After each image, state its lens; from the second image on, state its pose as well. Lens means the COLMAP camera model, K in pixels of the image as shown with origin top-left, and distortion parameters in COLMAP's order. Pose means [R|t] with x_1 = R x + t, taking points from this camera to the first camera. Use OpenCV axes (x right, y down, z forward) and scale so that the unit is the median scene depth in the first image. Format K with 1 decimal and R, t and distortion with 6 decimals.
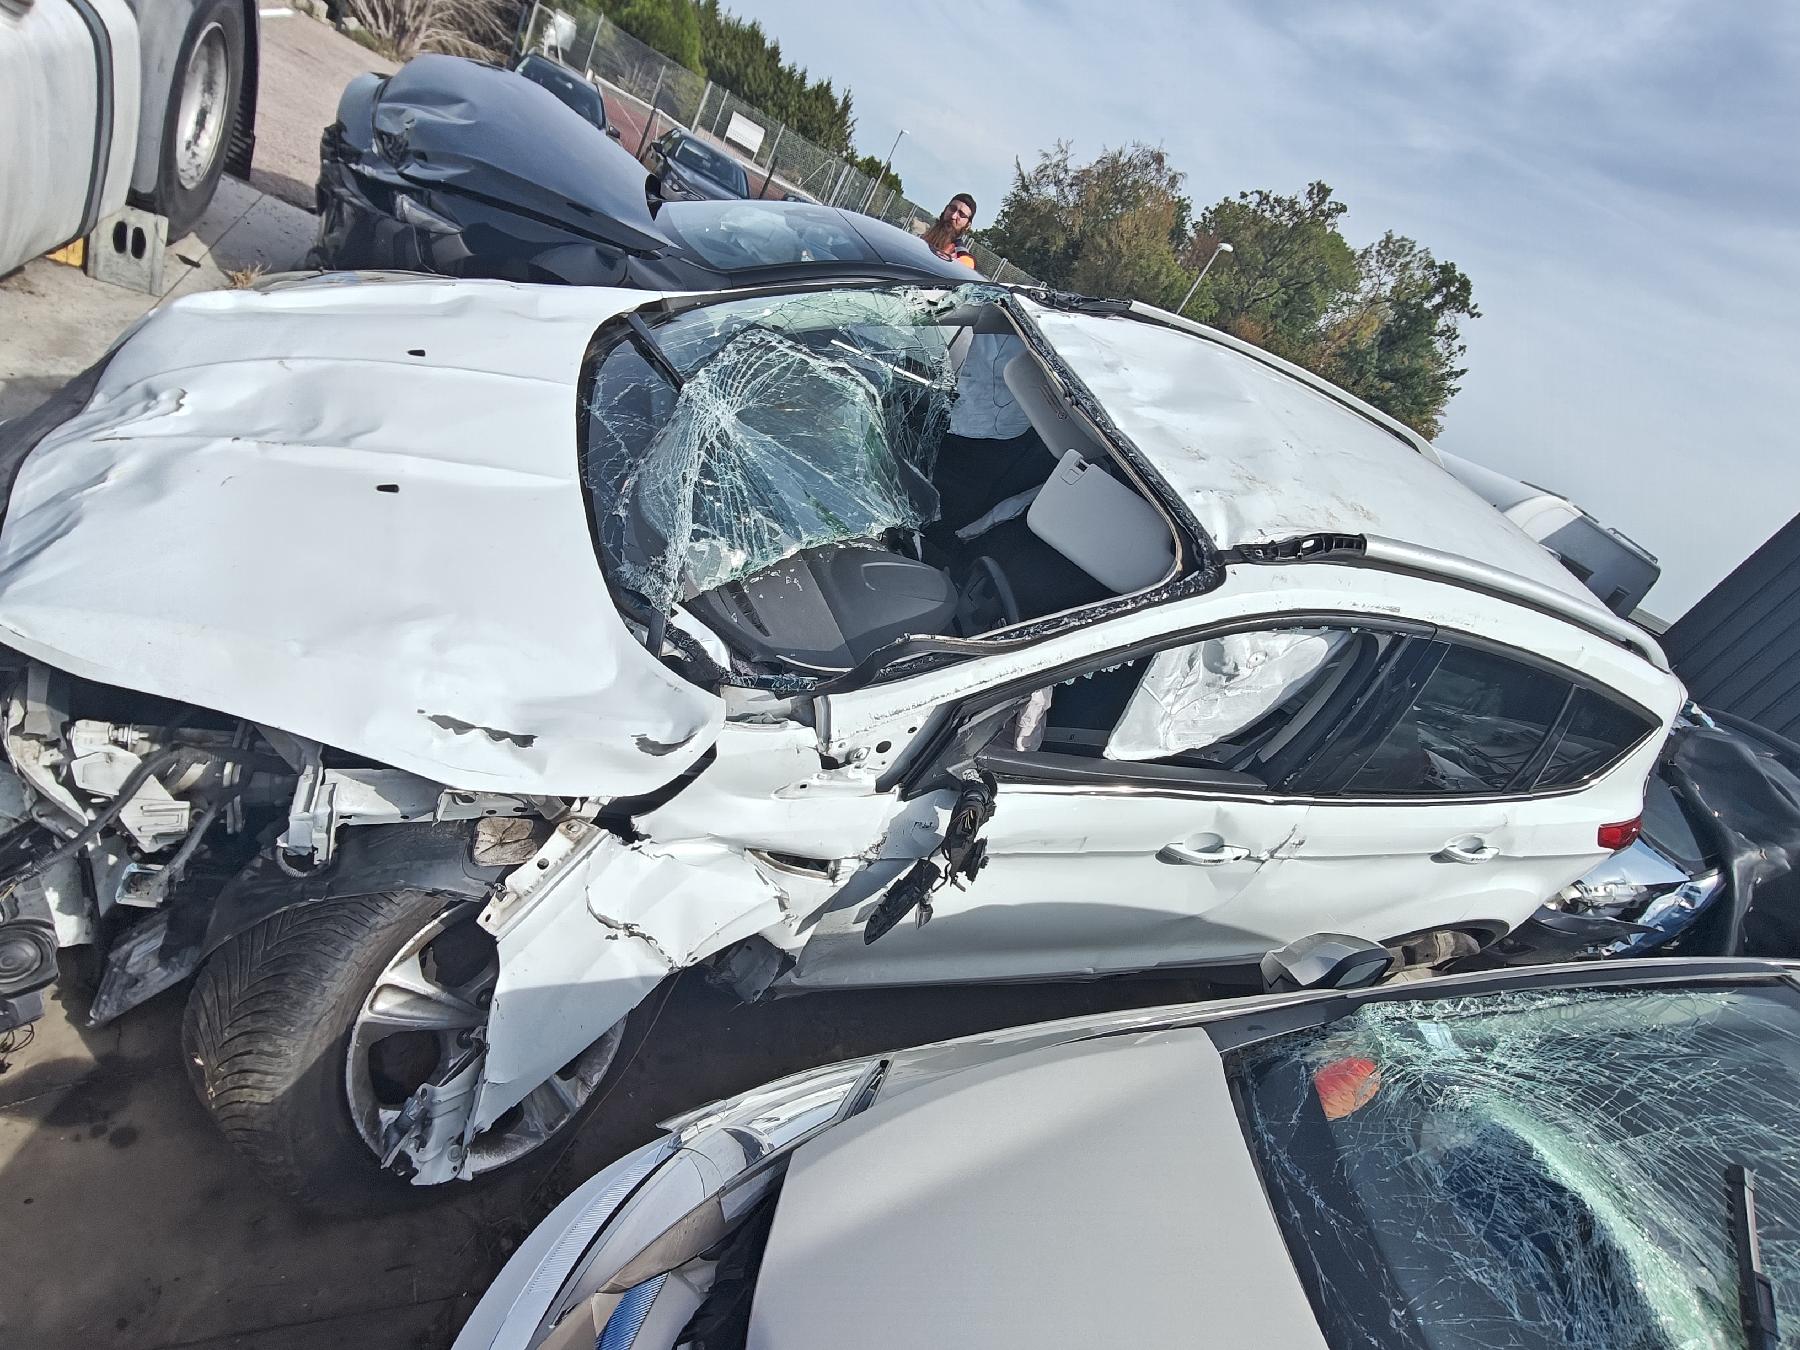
lens RADIAL K [[849.2, 0, 901.5], [0, 849.2, 667.3], [0, 0, 1]] dist [0.013916, 0.000752]
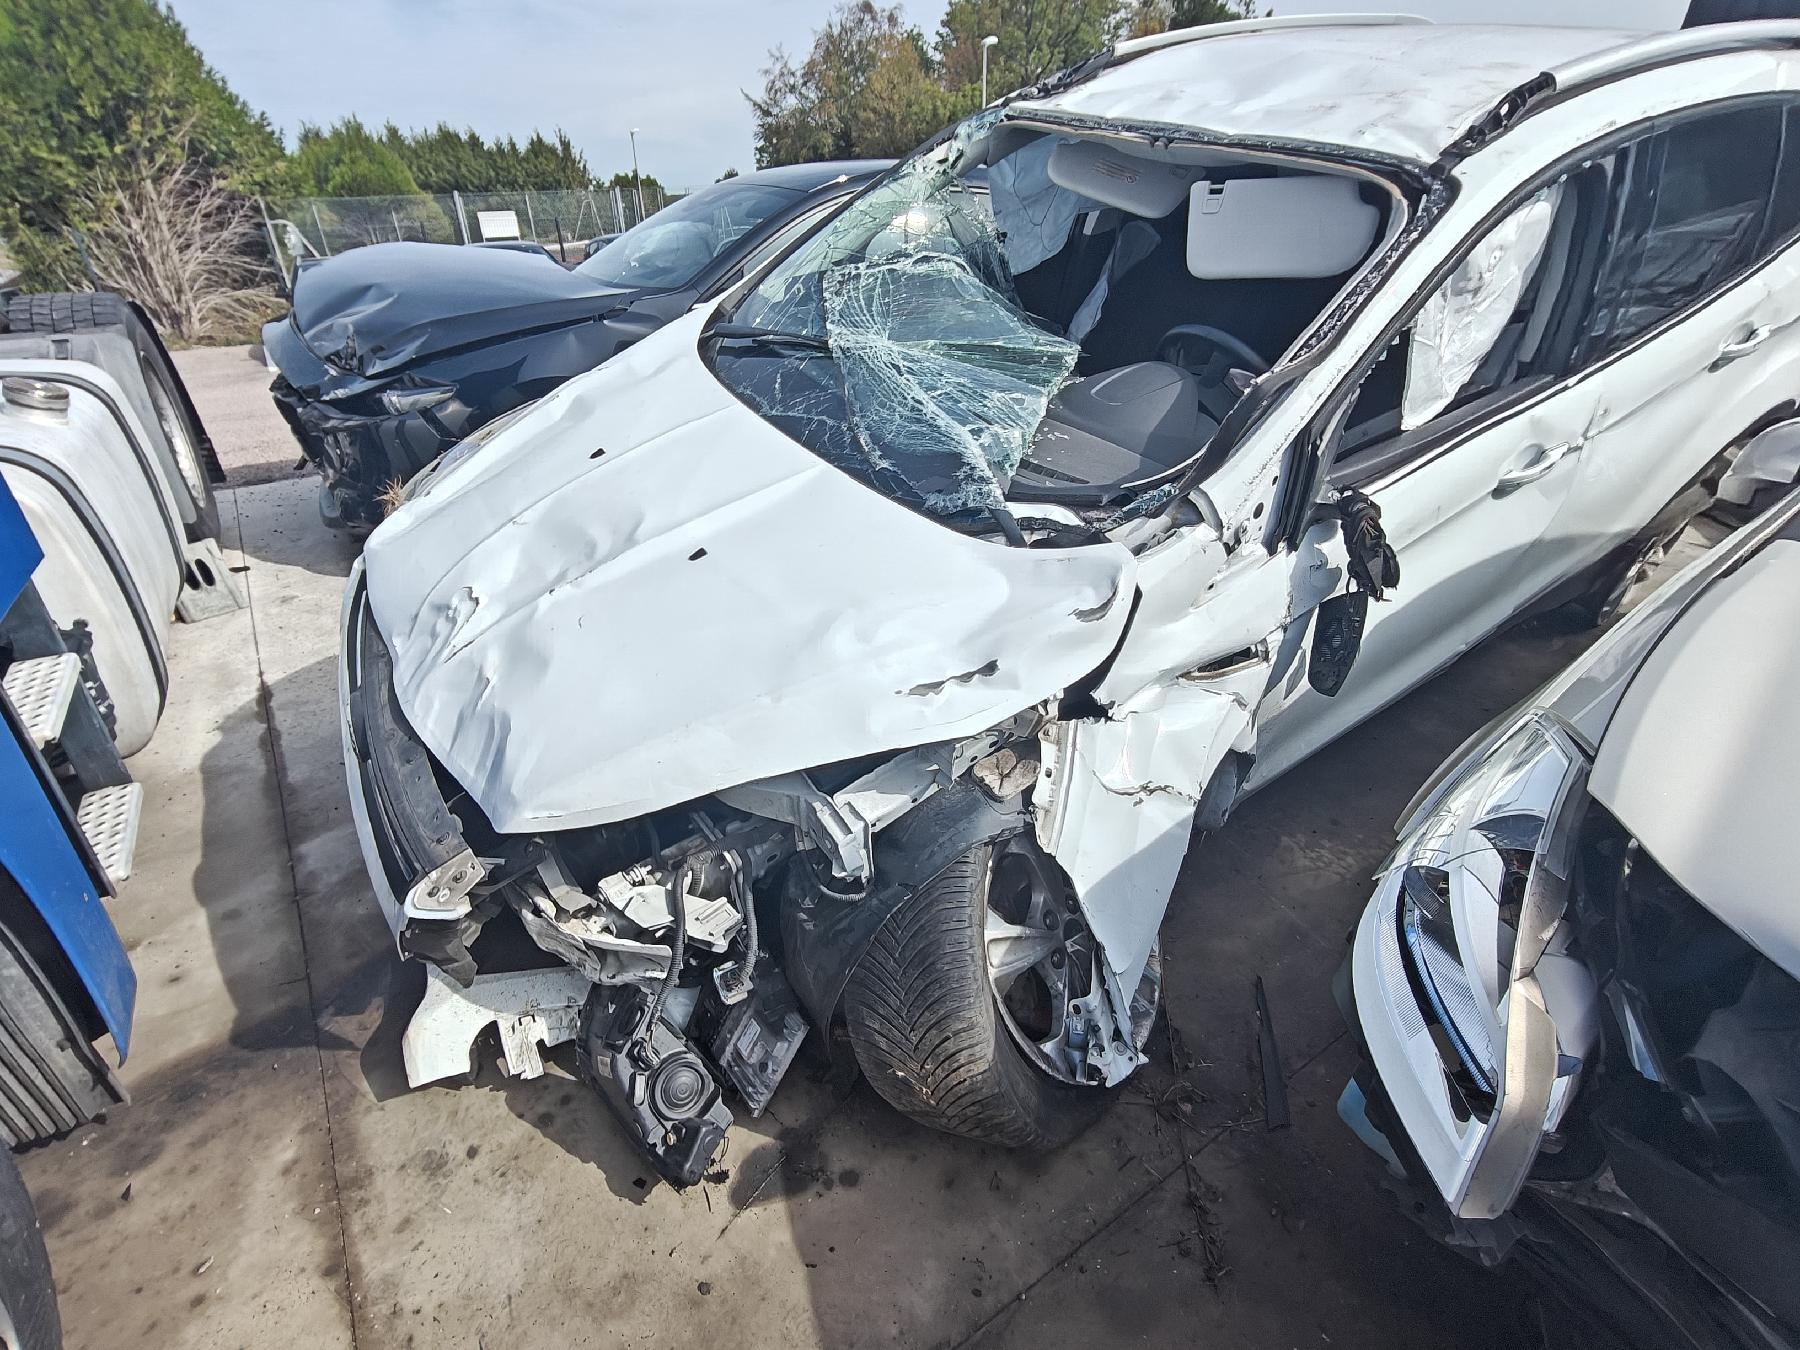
lens RADIAL K [[854.1, 0, 850.6], [0, 854.1, 682.4], [0, 0, 1]] dist [-0.001567, 0.008774]
pose [[0.851089, -0.521132, -0.063795, -0.399660], [0.523907, 0.850903, 0.038534, -0.020270], [0.034202, -0.066219, 0.997219, -0.017487]]
